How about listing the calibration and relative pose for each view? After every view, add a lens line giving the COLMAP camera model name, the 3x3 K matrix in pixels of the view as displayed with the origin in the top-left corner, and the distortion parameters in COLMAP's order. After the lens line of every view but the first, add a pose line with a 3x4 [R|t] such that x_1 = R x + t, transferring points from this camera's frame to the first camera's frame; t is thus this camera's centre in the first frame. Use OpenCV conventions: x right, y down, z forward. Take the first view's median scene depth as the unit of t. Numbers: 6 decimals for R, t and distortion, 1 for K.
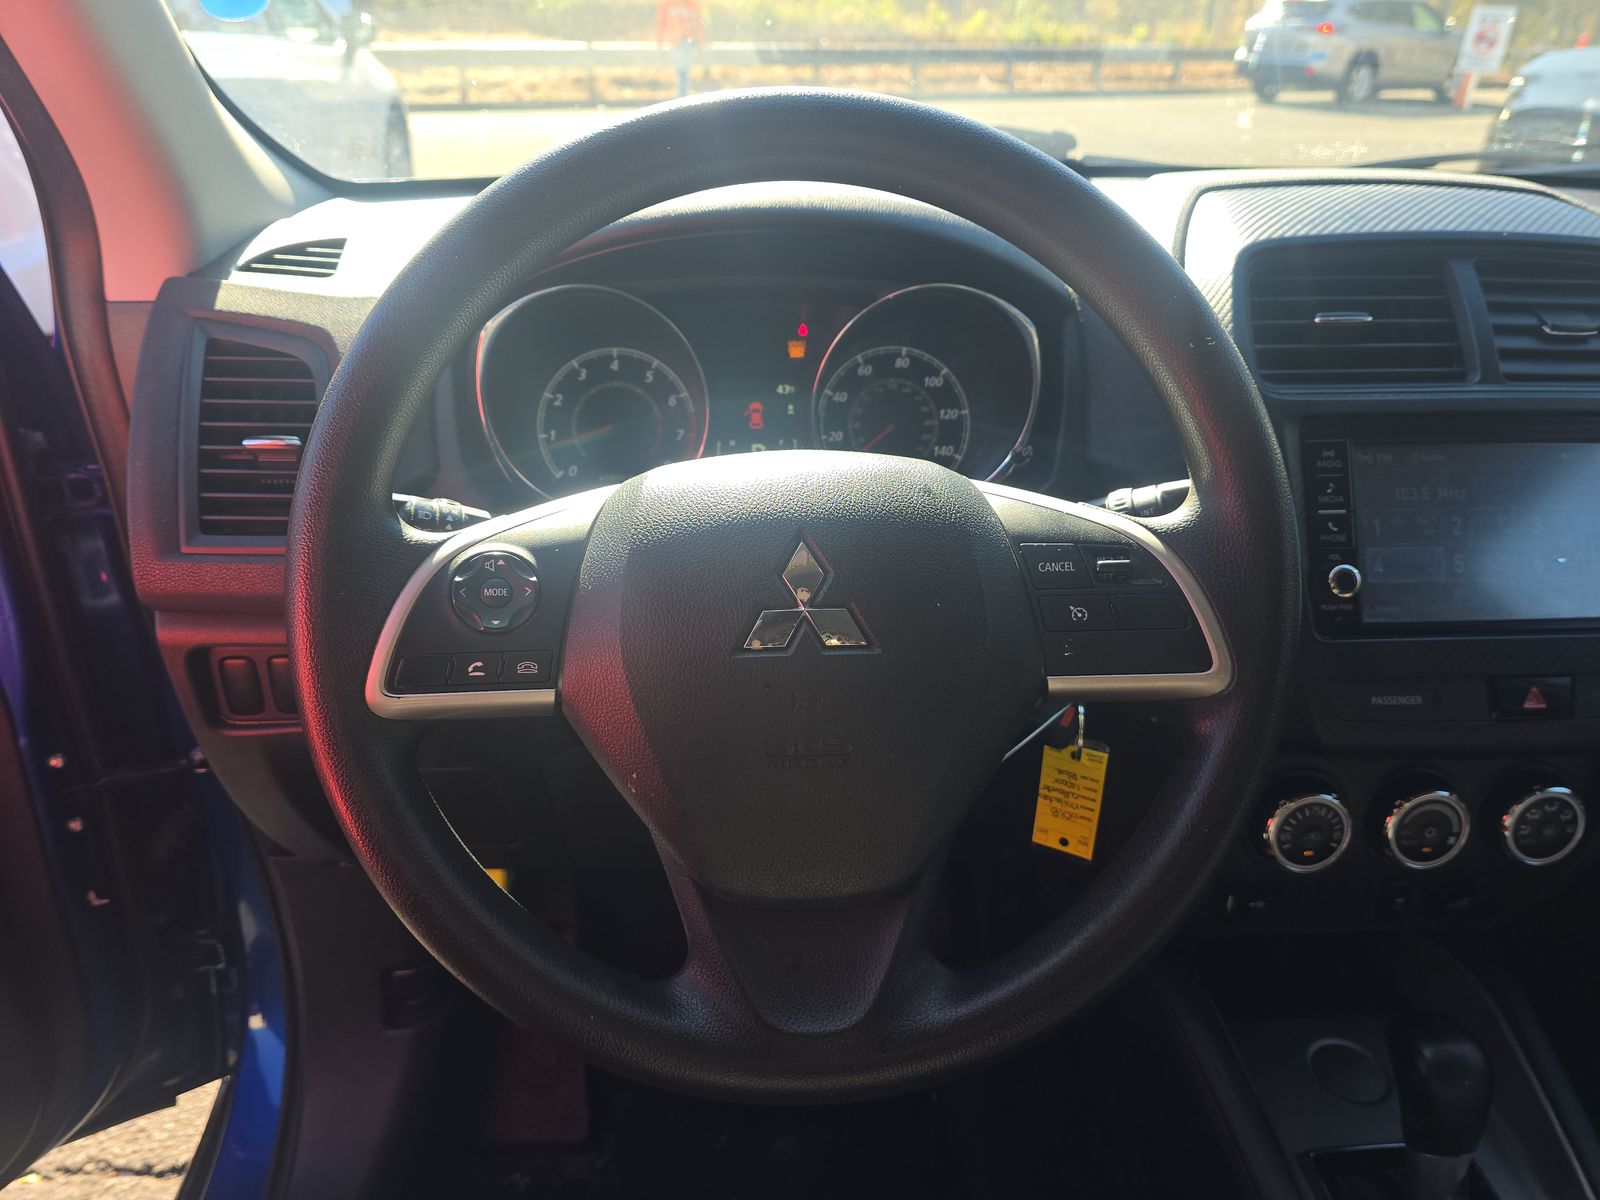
lens RADIAL K [[1085.6, 0, 799.3], [0, 1085.6, 616.8], [0, 0, 1]] dist [-0.003216, -0.003849]
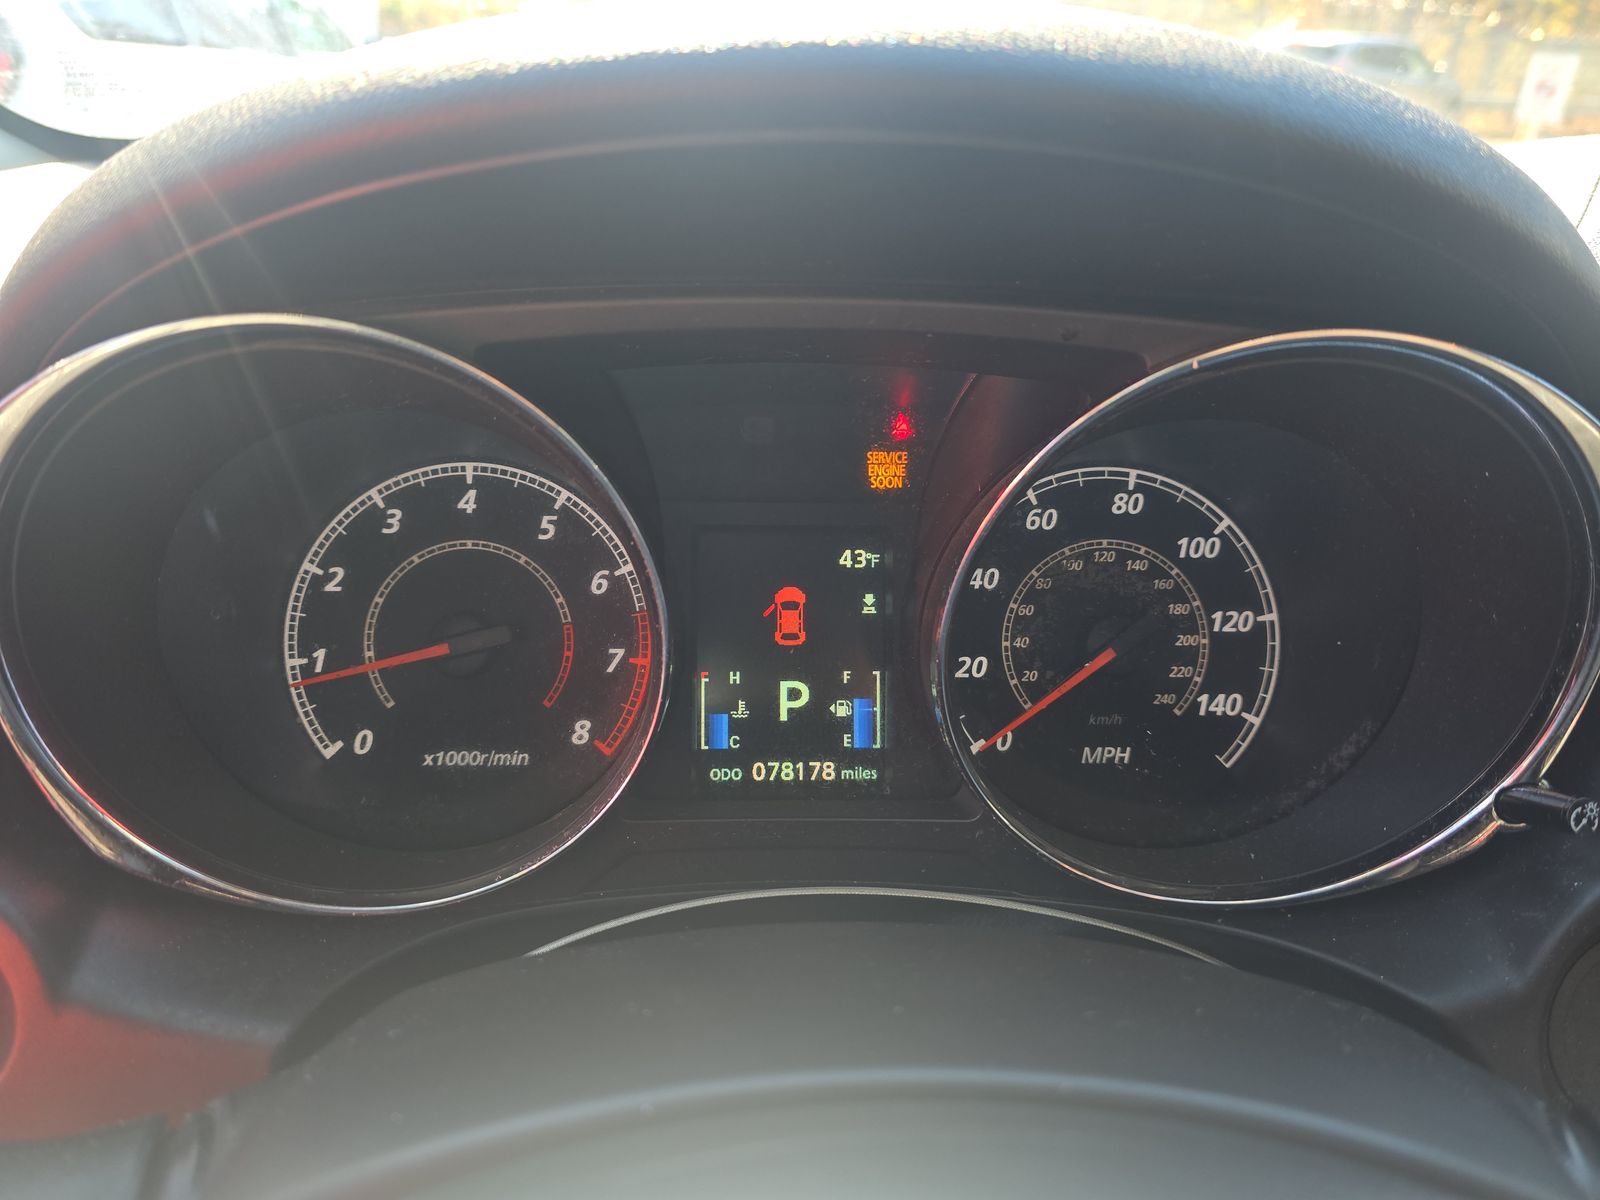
lens RADIAL K [[1085.6, 0, 791.7], [0, 1085.6, 589.2], [0, 0, 1]] dist [-0.003216, -0.003849]
pose [[0.999311, 0.020820, -0.030735, -0.026411], [-0.022616, 0.997986, -0.059271, -0.172274], [0.029439, 0.059925, 0.997769, 0.567356]]
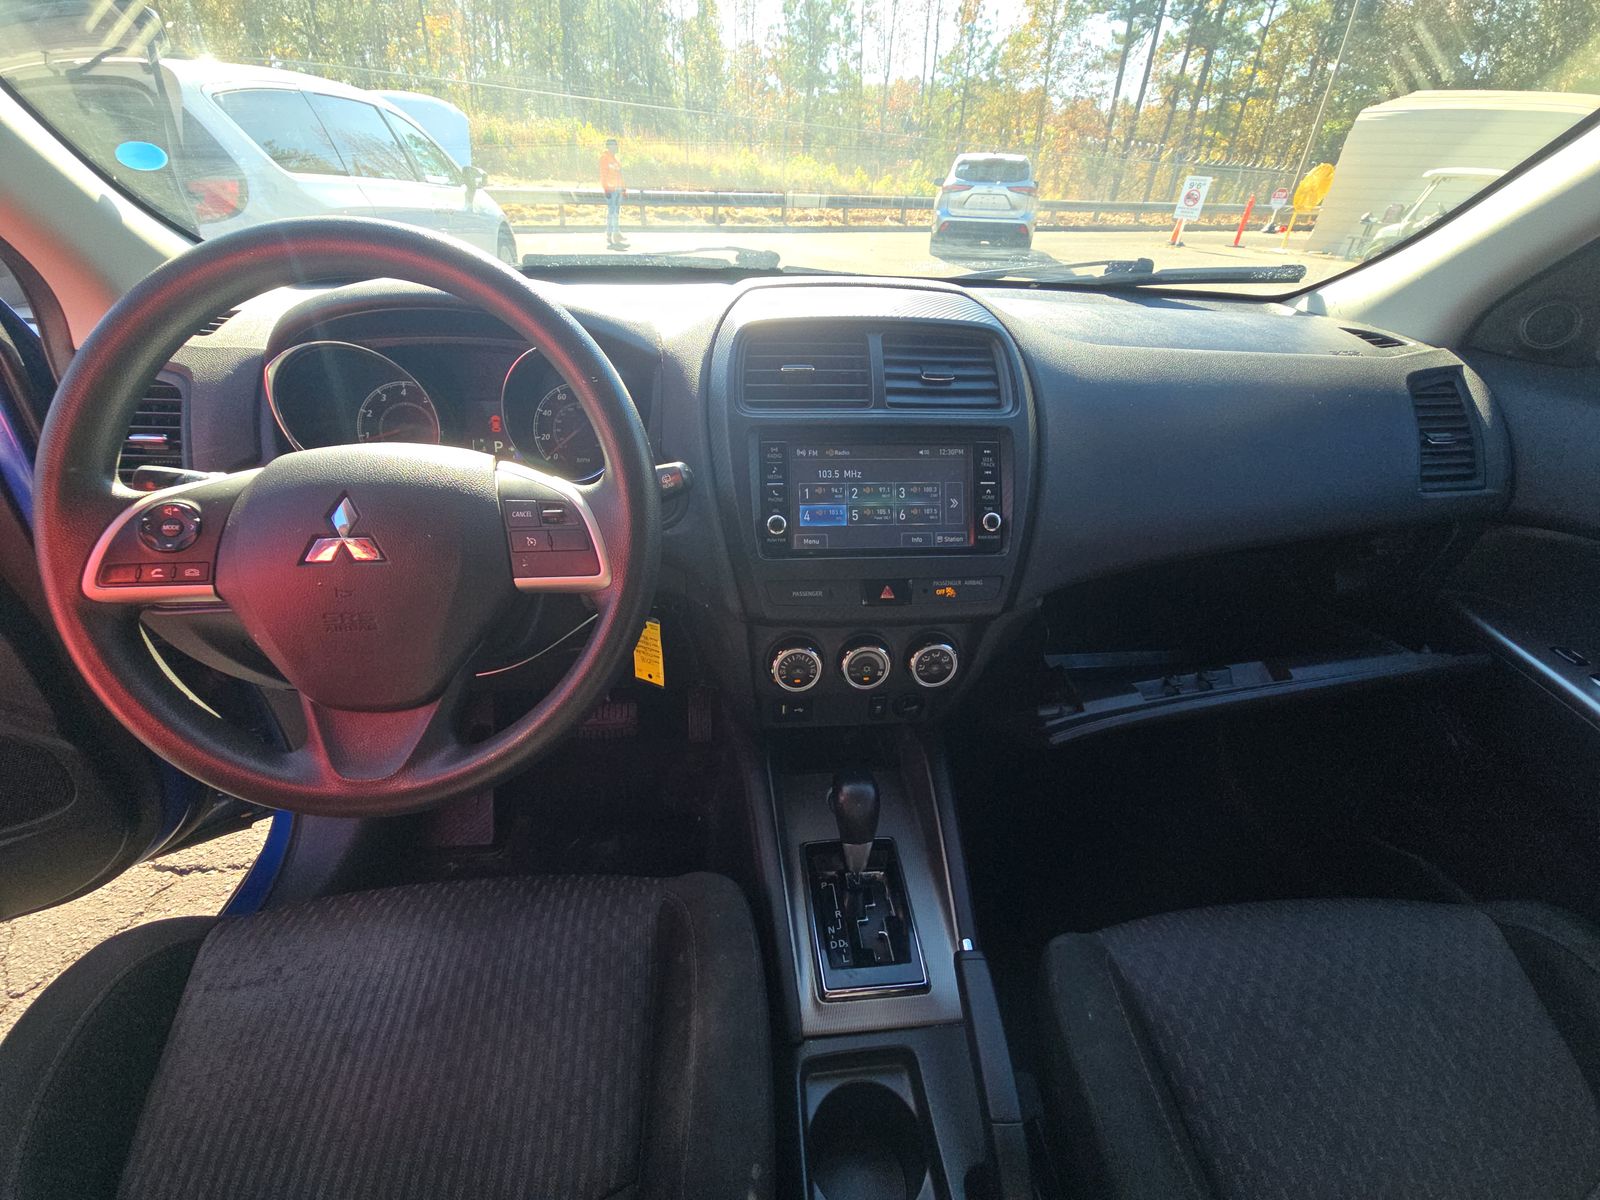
lens RADIAL K [[636.9, 0, 813.3], [0, 636.9, 595.8], [0, 0, 1]] dist [0.003572, 0.000011]
pose [[0.999493, 0.001512, 0.031793, 0.421501], [-0.003943, 0.997058, 0.076545, 0.001752], [-0.031583, -0.076631, 0.996559, -0.016701]]
